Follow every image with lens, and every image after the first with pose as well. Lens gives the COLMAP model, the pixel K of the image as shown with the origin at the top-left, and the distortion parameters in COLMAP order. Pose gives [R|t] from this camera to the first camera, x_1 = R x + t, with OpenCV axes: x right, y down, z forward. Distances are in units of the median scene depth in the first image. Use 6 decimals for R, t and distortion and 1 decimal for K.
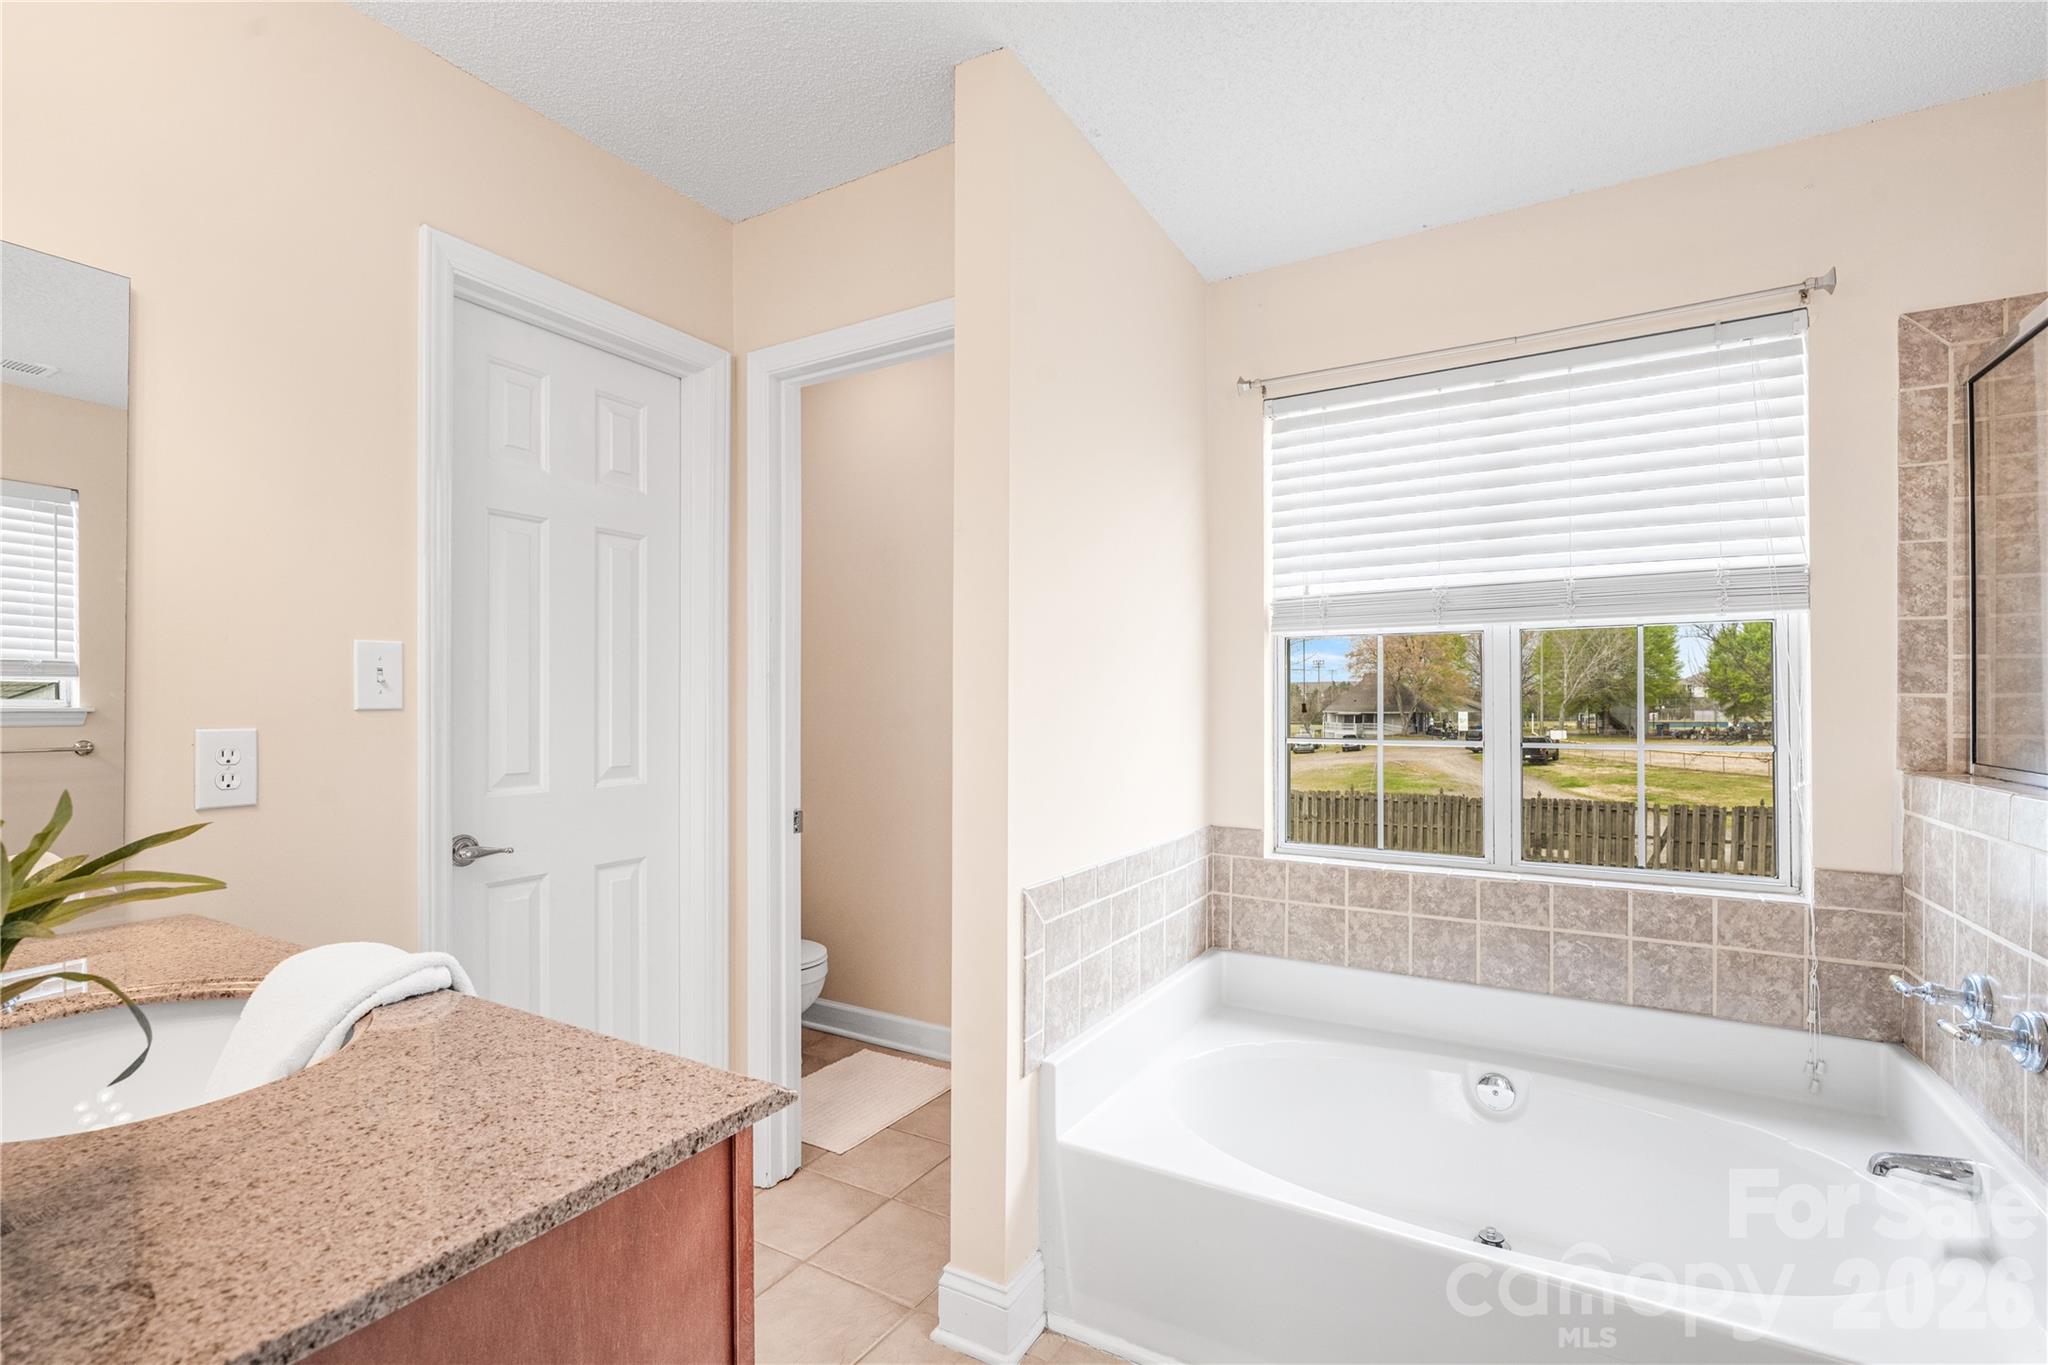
lens RADIAL K [[933.6, 0, 1024.0], [0, 933.6, 701.5], [0, 0, 1]] dist [-0.008715, 0.002044]
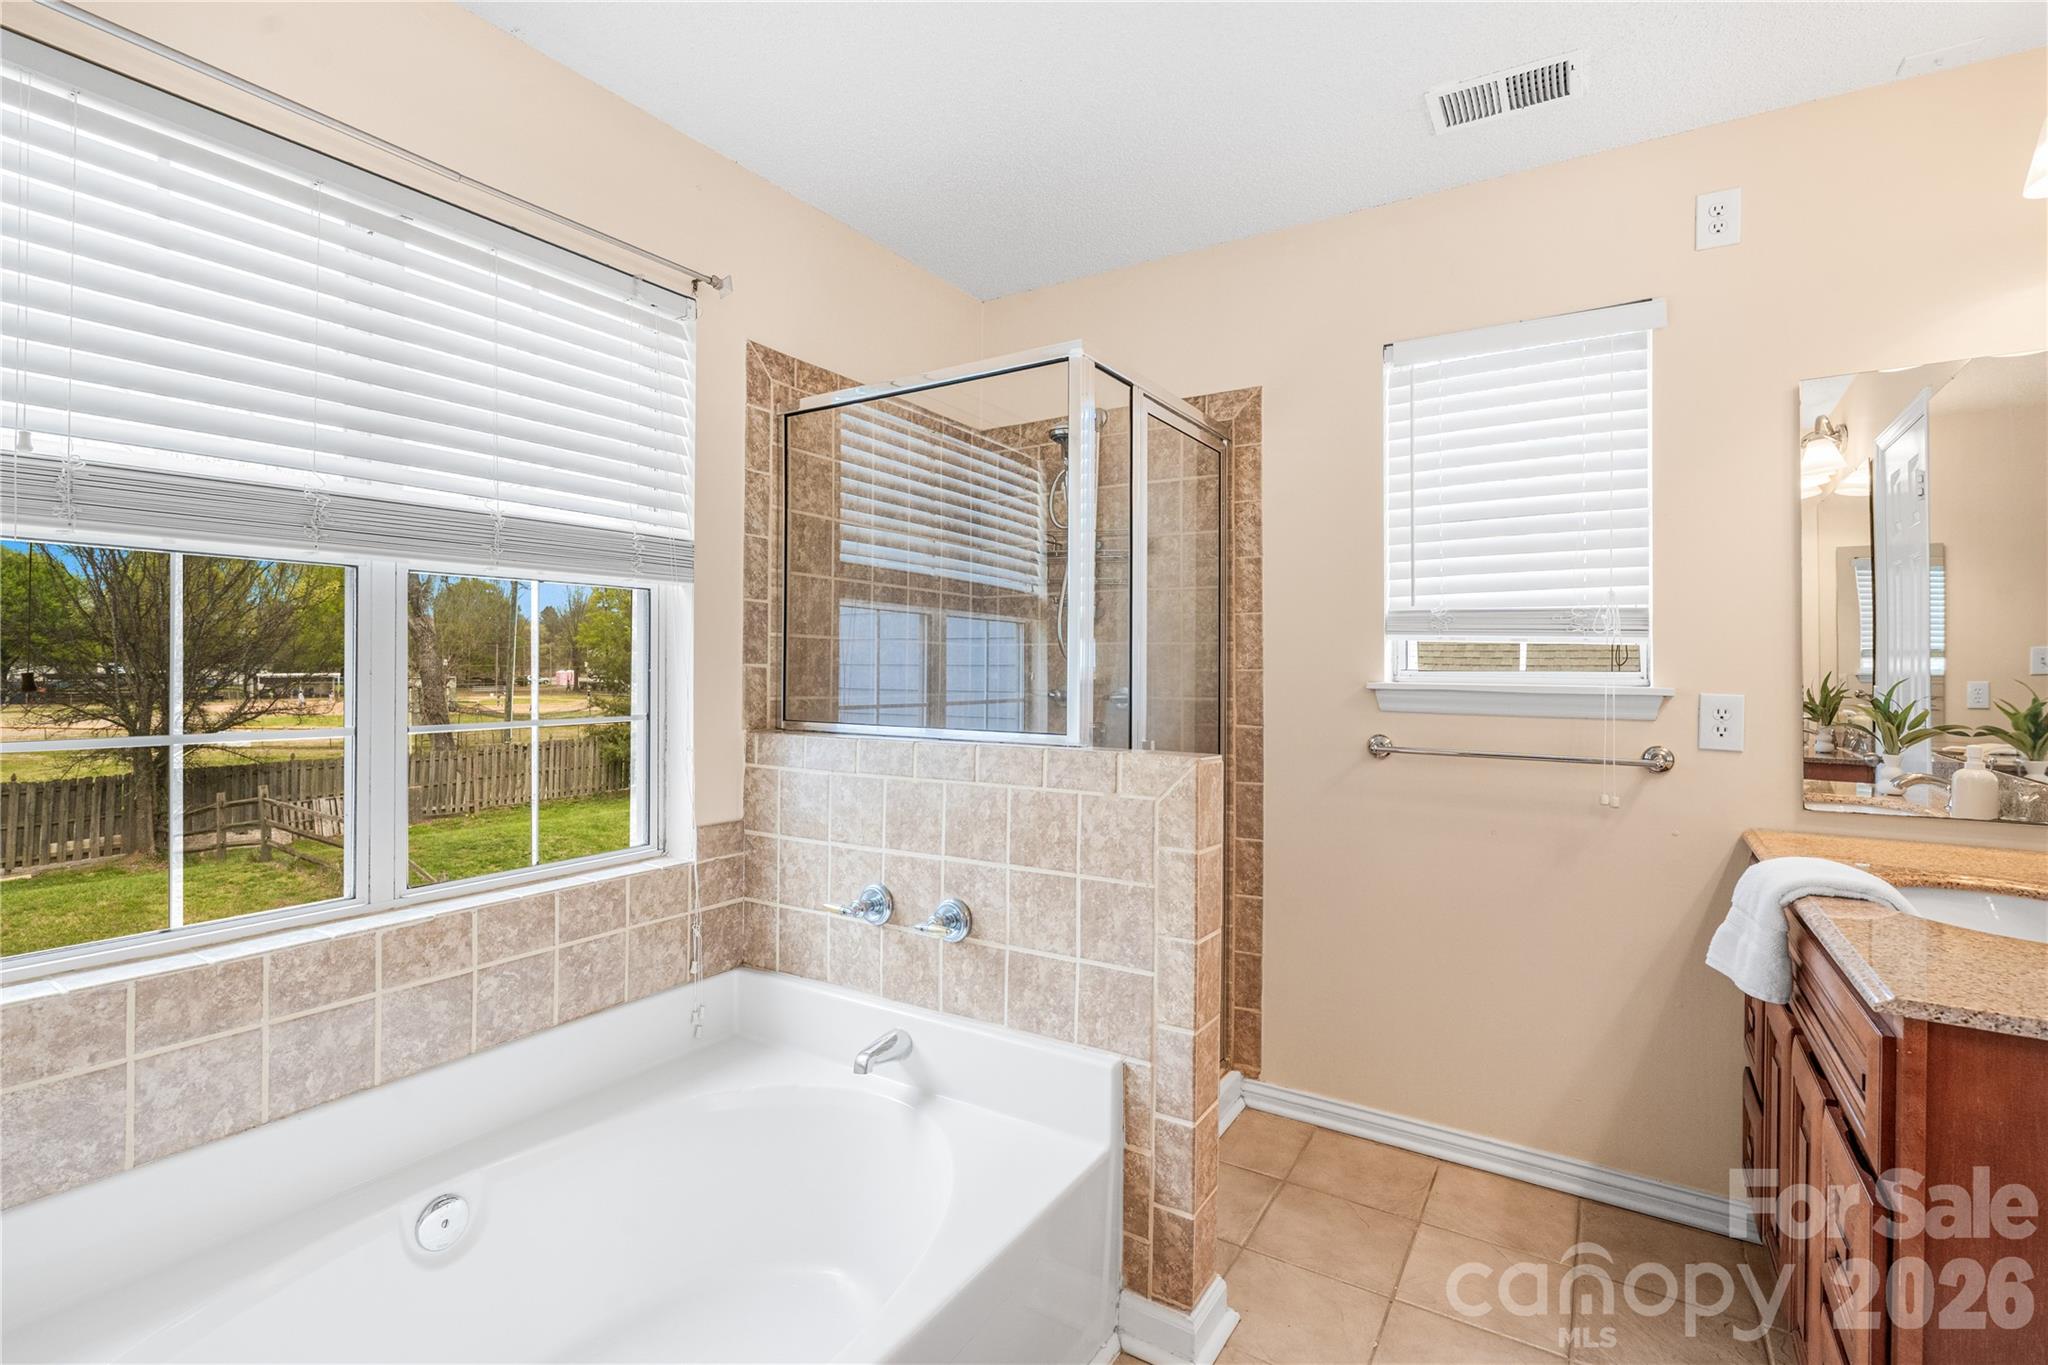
lens RADIAL K [[933.6, 0, 1023.5], [0, 933.6, 656.5], [0, 0, 1]] dist [-0.008715, 0.002044]
pose [[0.029336, 0.011163, 0.999507, -0.197878], [-0.009603, 0.999895, -0.010886, -0.007565], [-0.999523, -0.009279, 0.029440, 0.563330]]
